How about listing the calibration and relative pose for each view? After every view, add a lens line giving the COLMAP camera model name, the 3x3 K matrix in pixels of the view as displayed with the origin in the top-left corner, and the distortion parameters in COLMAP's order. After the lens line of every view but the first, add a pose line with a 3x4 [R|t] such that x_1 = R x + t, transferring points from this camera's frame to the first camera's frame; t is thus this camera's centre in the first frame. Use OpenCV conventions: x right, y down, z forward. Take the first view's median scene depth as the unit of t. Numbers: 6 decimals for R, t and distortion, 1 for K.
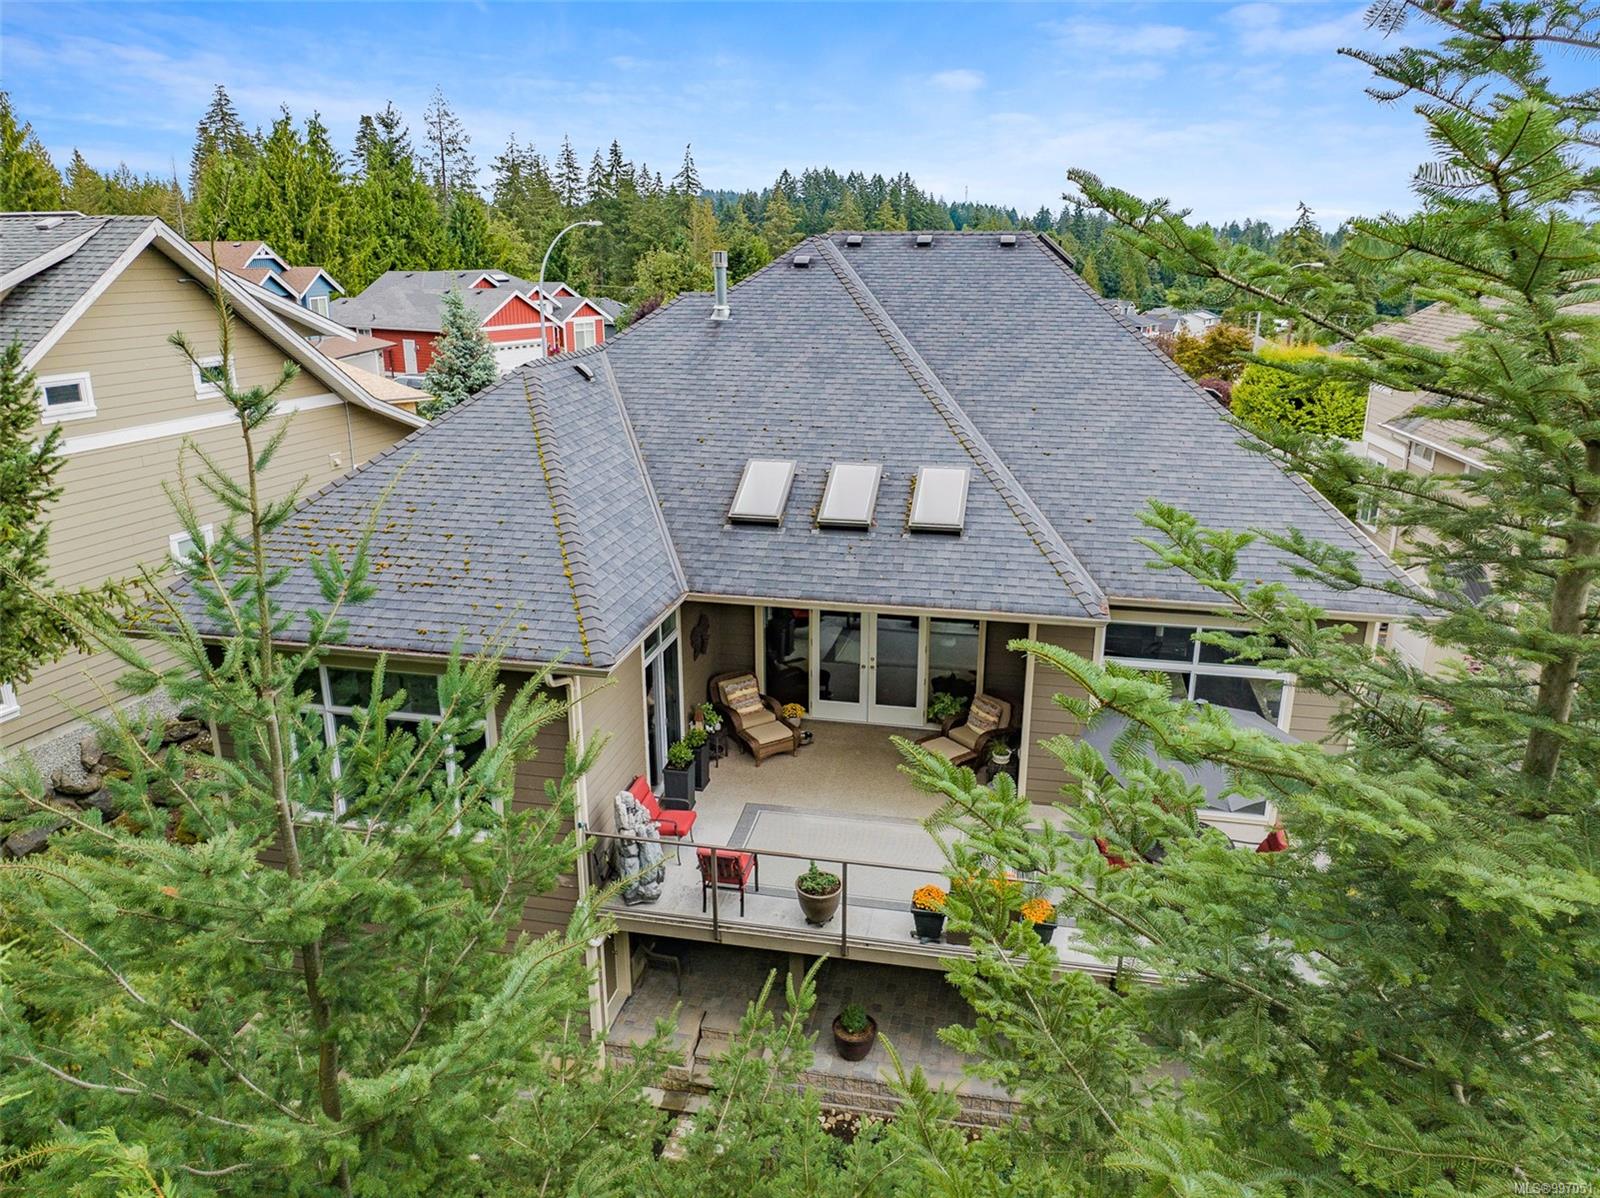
lens RADIAL K [[1134.6, 0, 800.0], [0, 1134.6, 599.0], [0, 0, 1]] dist [-0.012838, -0.001303]
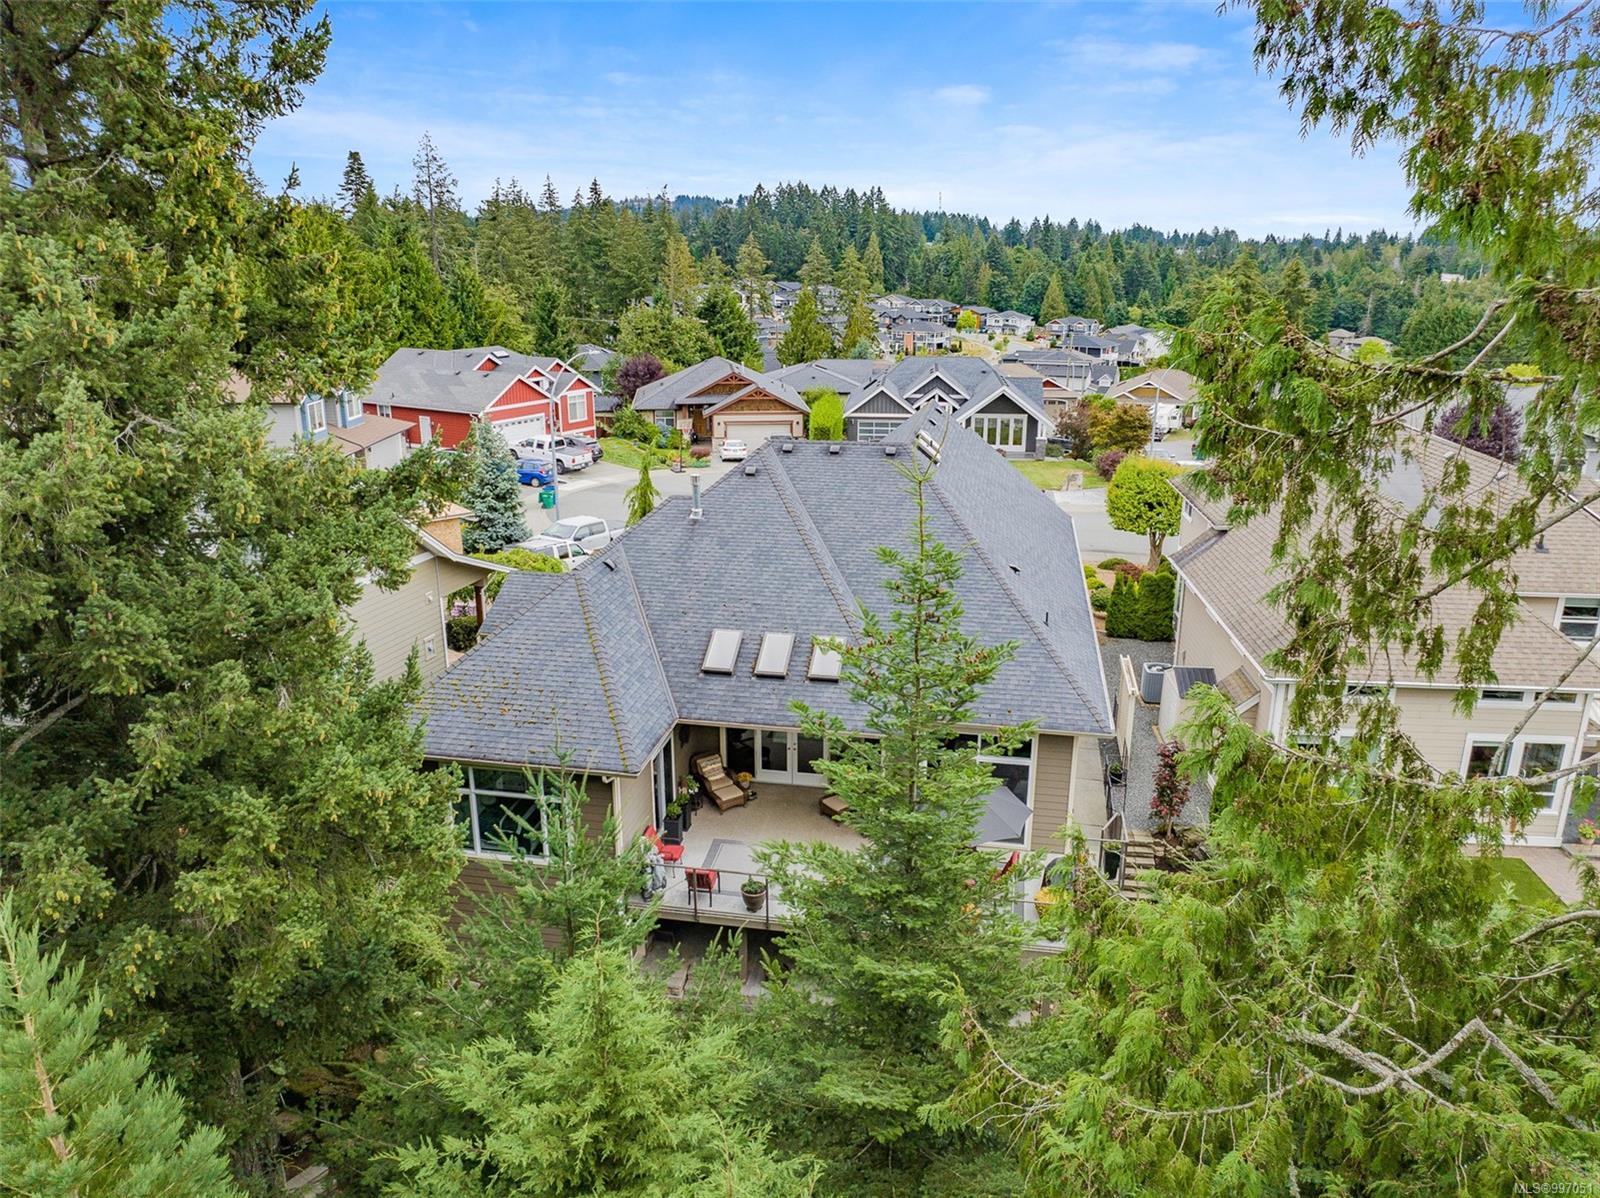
lens RADIAL K [[1134.6, 0, 800.0], [0, 1134.6, 599.0], [0, 0, 1]] dist [-0.012838, -0.001303]
pose [[0.999792, -0.006247, 0.019425, 0.043552], [0.006285, 0.999978, -0.001932, -0.149979], [-0.019413, 0.002053, 0.999809, -0.590358]]
